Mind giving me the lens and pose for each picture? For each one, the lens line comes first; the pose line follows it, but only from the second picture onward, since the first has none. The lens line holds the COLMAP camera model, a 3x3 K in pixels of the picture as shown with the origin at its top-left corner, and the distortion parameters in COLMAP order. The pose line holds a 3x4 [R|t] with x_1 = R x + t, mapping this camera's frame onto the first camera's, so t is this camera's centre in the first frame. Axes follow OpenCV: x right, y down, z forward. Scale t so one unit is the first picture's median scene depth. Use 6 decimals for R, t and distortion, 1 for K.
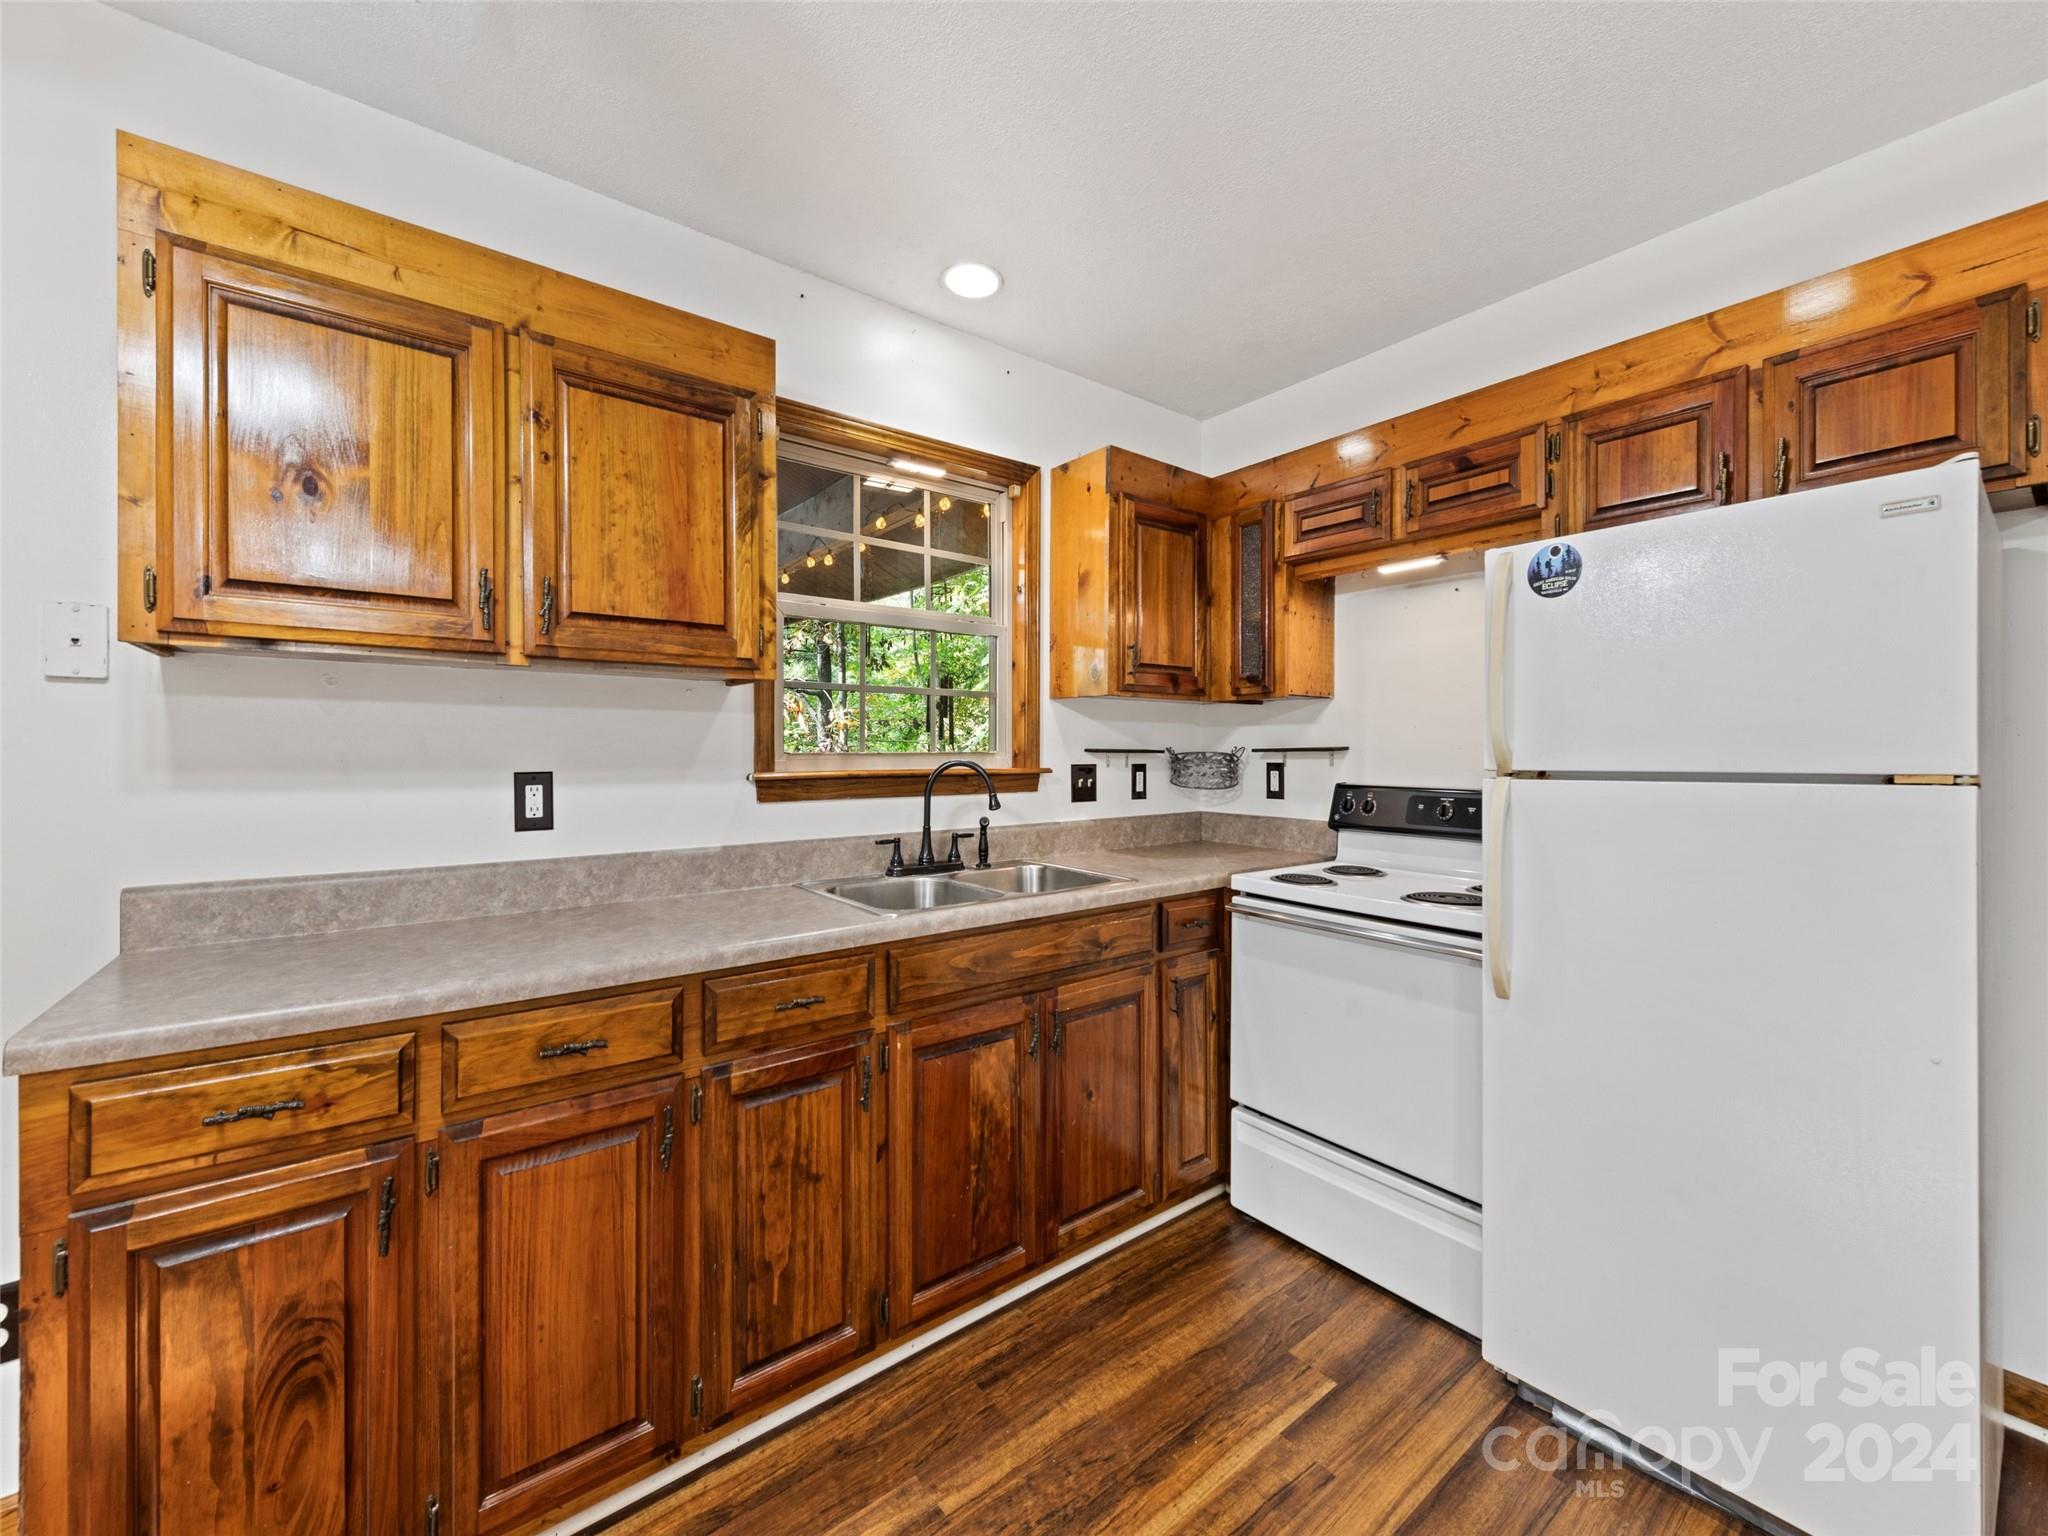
lens RADIAL K [[809.3, 0, 1023.1], [0, 809.3, 756.5], [0, 0, 1]] dist [0.005624, -0.001288]
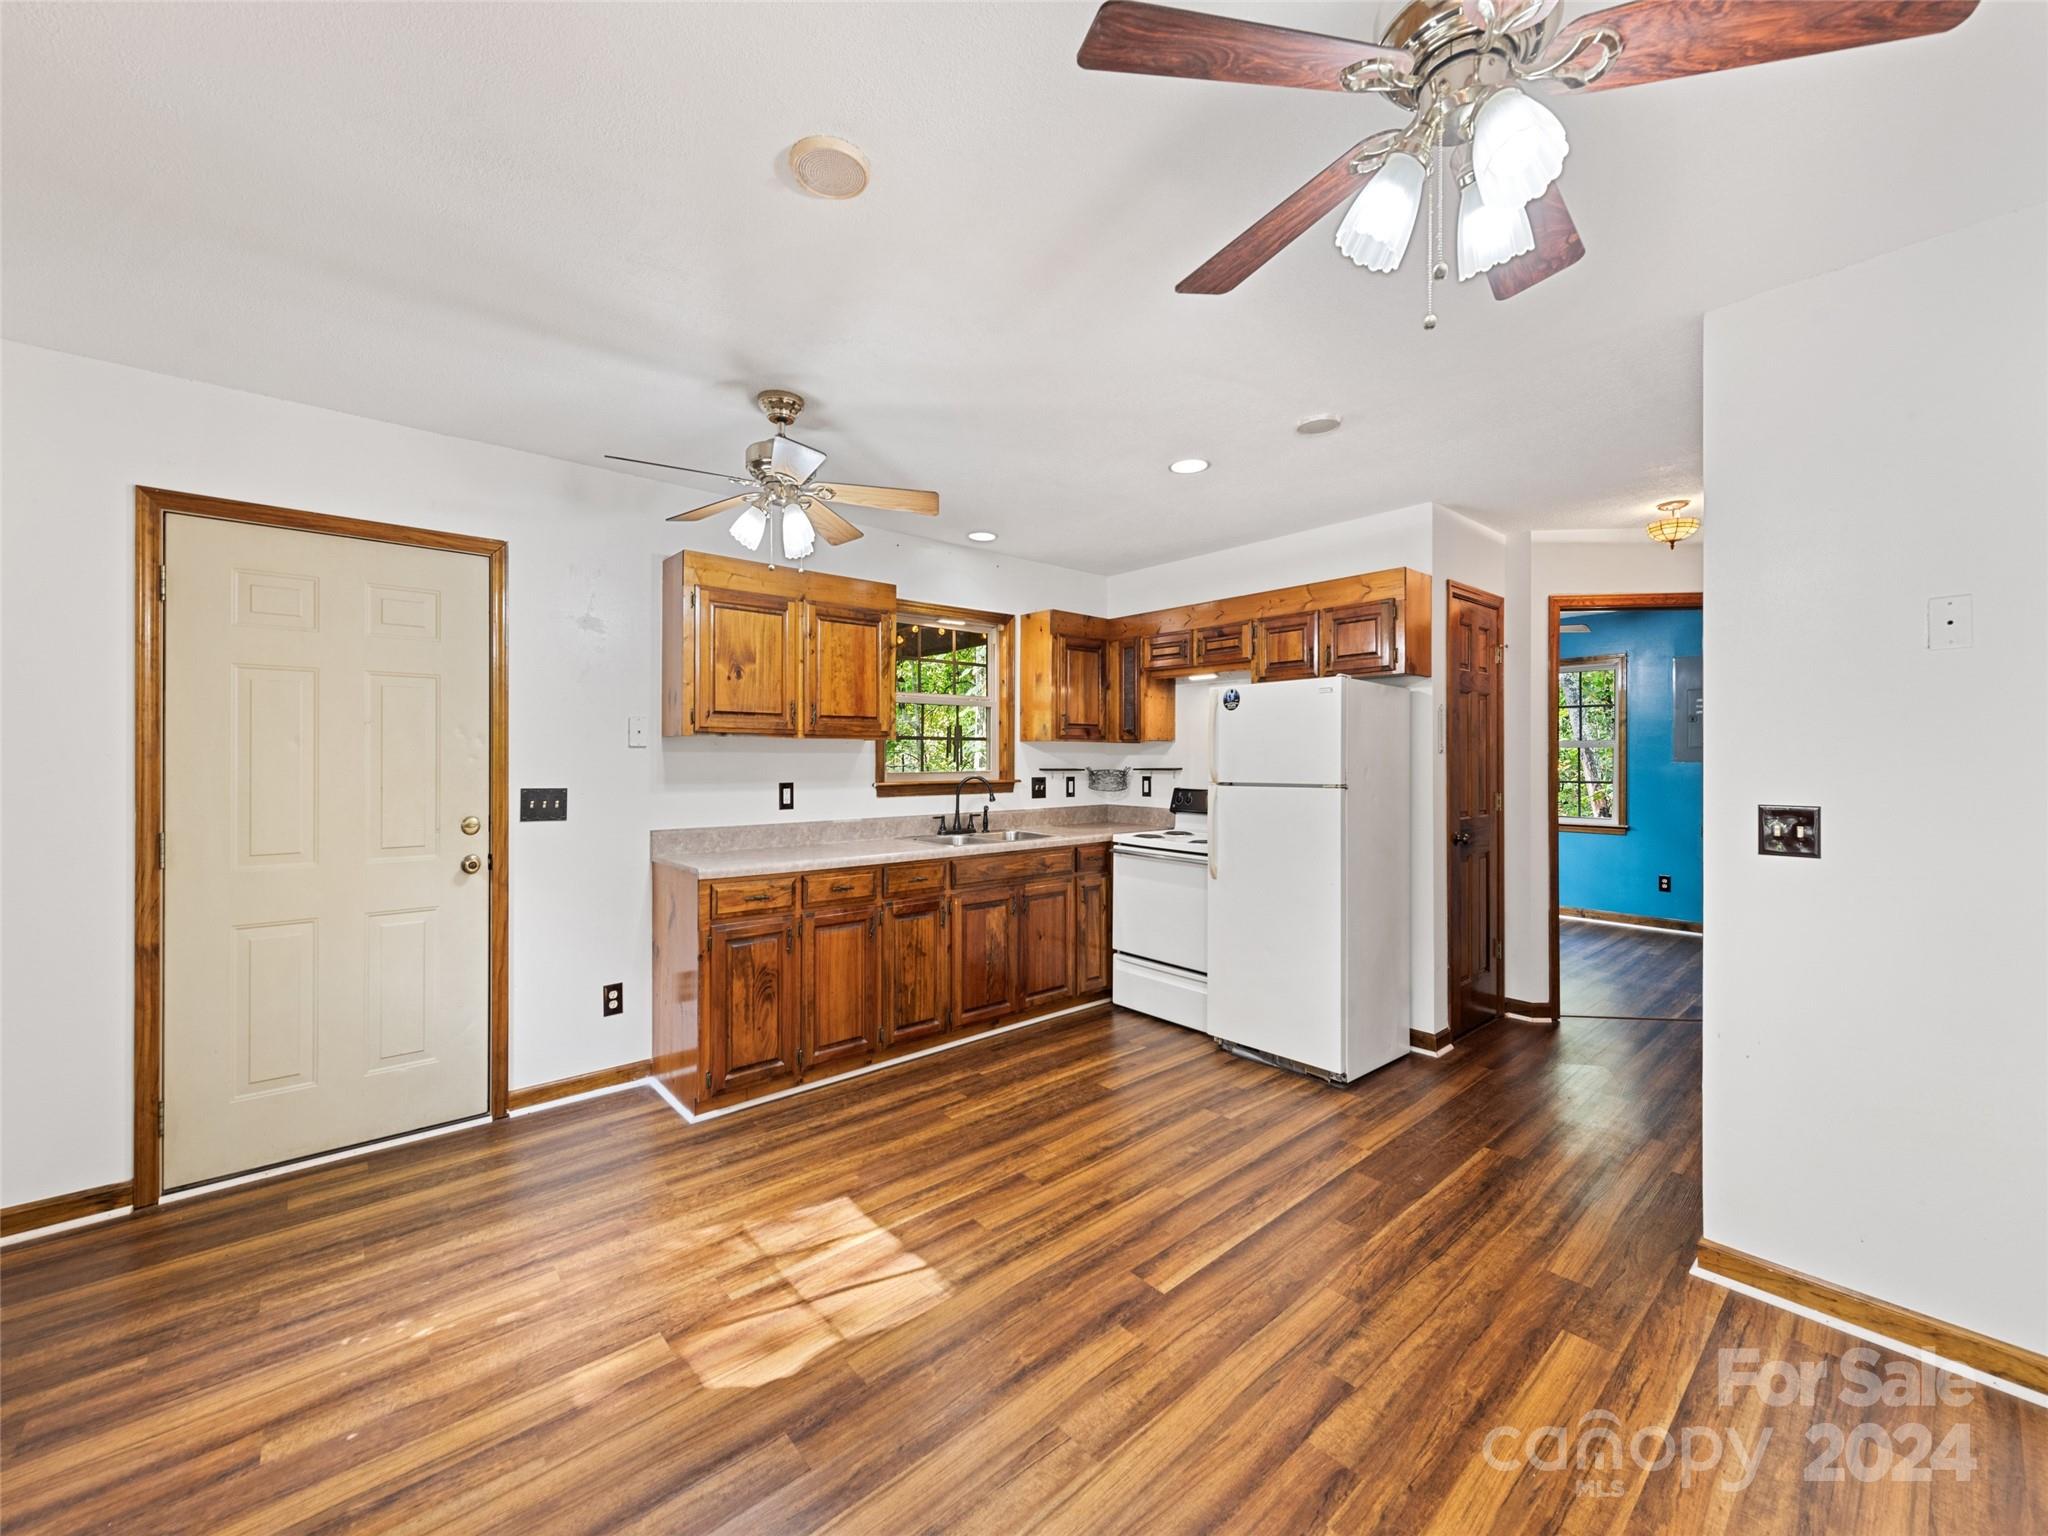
lens RADIAL K [[809.3, 0, 1043.9], [0, 809.3, 760.4], [0, 0, 1]] dist [0.005624, -0.001288]
pose [[0.997062, 0.001439, 0.076588, -0.078304], [-0.001275, 0.999997, -0.002195, -0.037100], [-0.076591, 0.002091, 0.997060, -1.226832]]
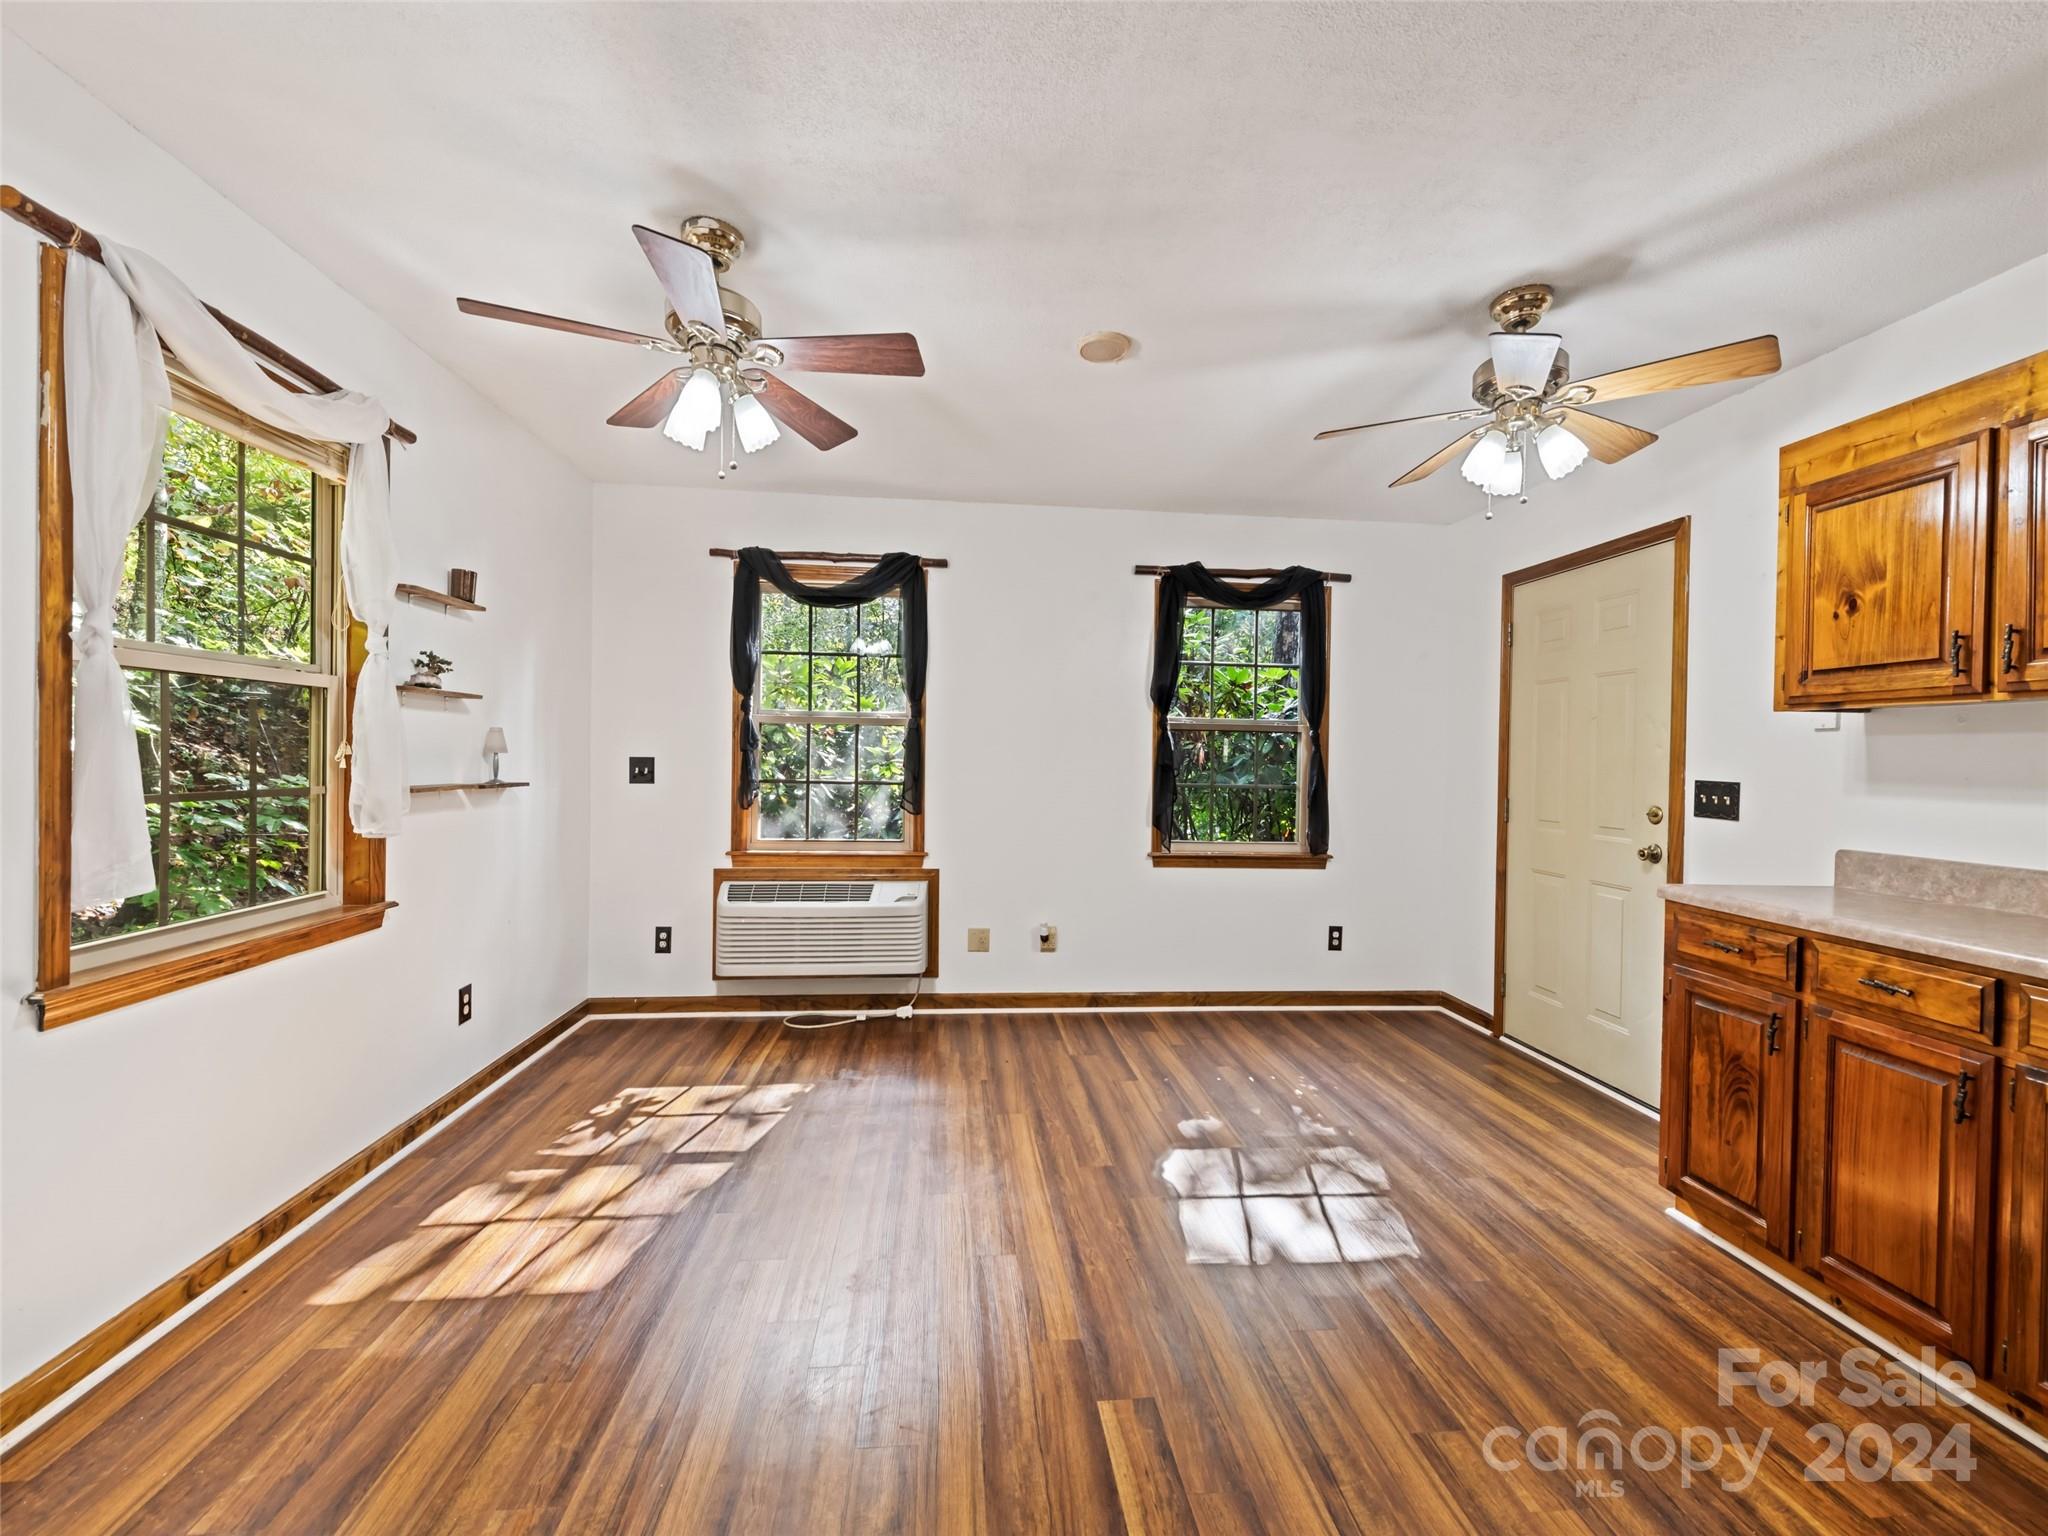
lens RADIAL K [[809.3, 0, 998.4], [0, 809.3, 768.9], [0, 0, 1]] dist [0.005624, -0.001288]
pose [[-0.554973, 0.004429, -0.831857, 1.042033], [-0.020603, 0.999606, 0.019067, -0.002665], [0.831613, 0.027721, -0.554663, 0.370546]]
